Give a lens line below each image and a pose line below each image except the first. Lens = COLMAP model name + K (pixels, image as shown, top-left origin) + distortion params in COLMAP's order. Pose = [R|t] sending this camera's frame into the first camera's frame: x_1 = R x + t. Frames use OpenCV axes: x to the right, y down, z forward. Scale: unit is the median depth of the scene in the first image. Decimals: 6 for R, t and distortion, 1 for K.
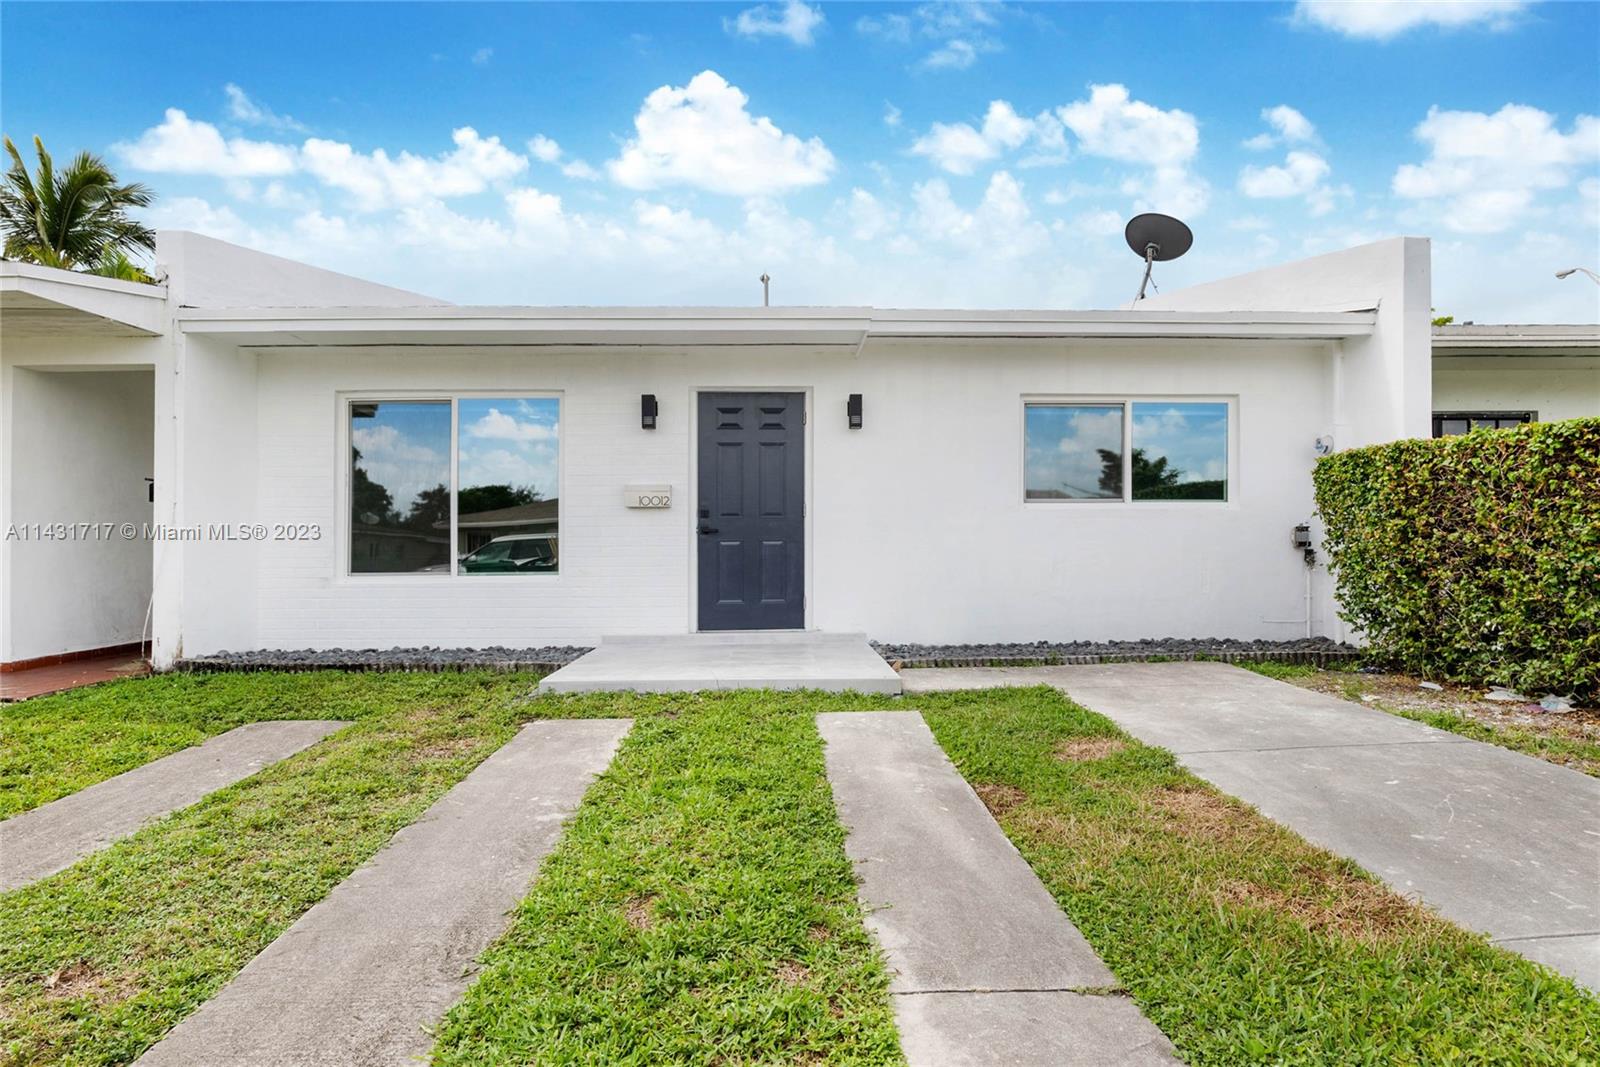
lens RADIAL K [[879.6, 0, 799.2], [0, 879.6, 584.1], [0, 0, 1]] dist [-0.004805, -0.002075]
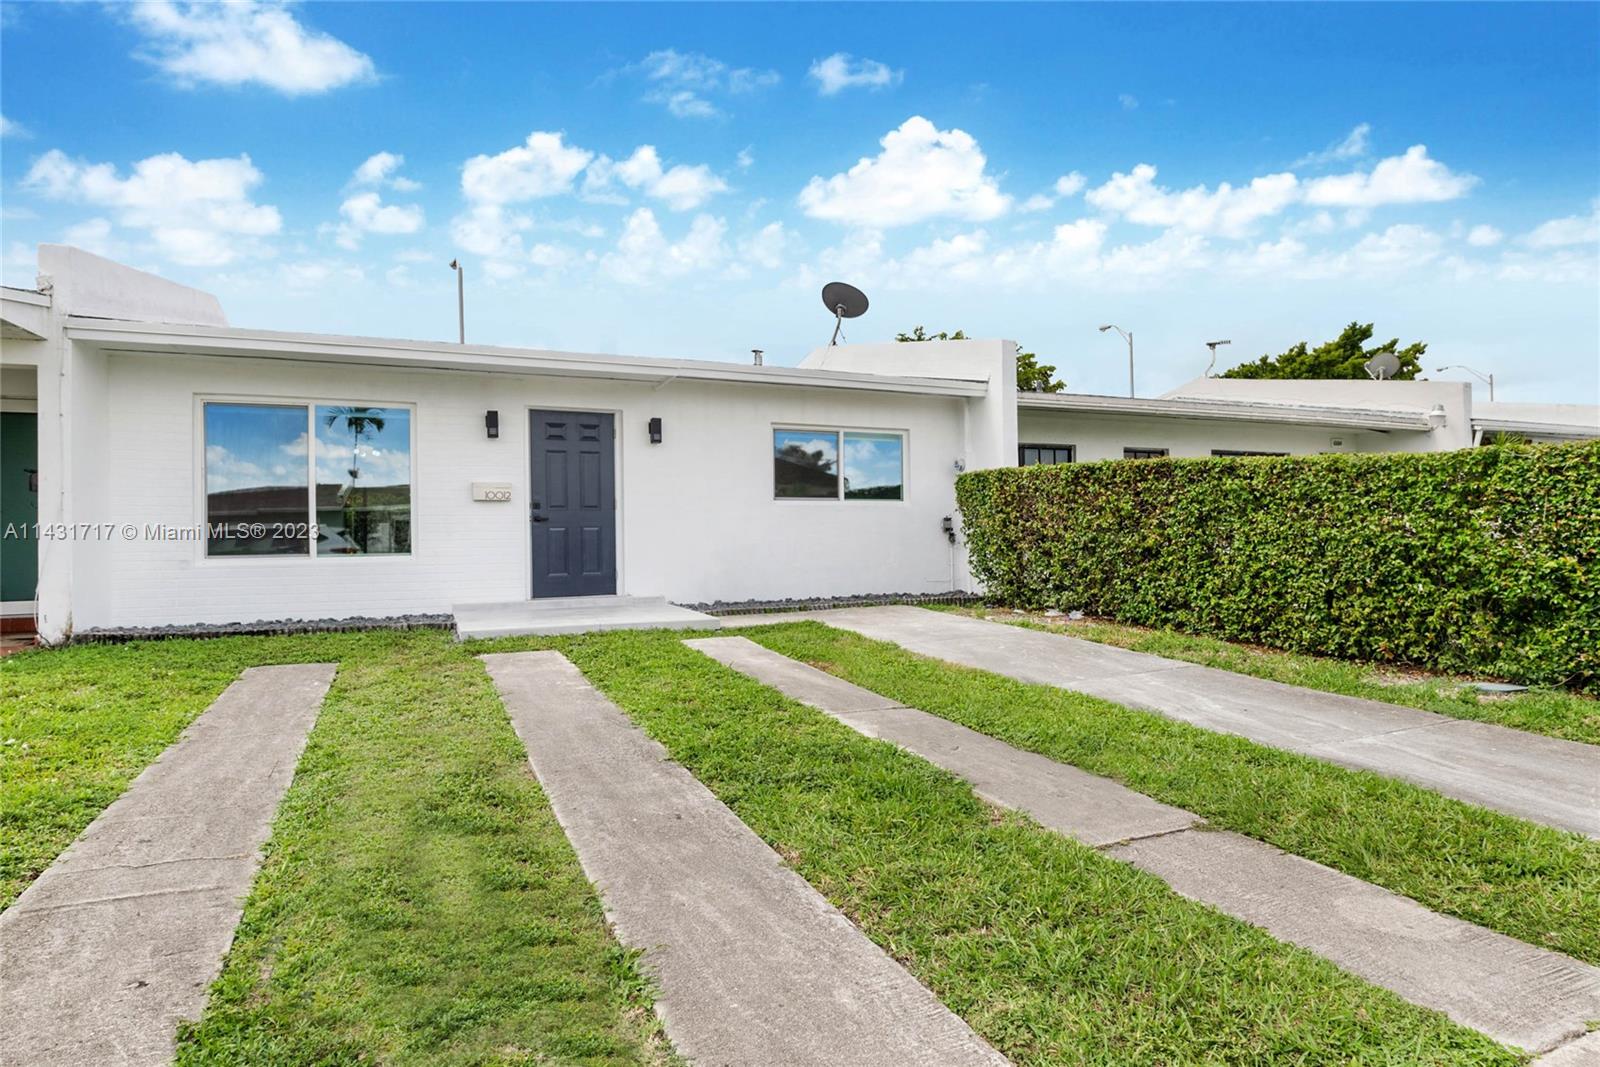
lens RADIAL K [[879.6, 0, 799.2], [0, 879.6, 584.1], [0, 0, 1]] dist [-0.004805, -0.002075]
pose [[0.930894, -0.022989, 0.364564, -0.258095], [0.018489, 0.999704, 0.015831, 0.023230], [-0.364820, -0.007997, 0.931044, -0.374836]]
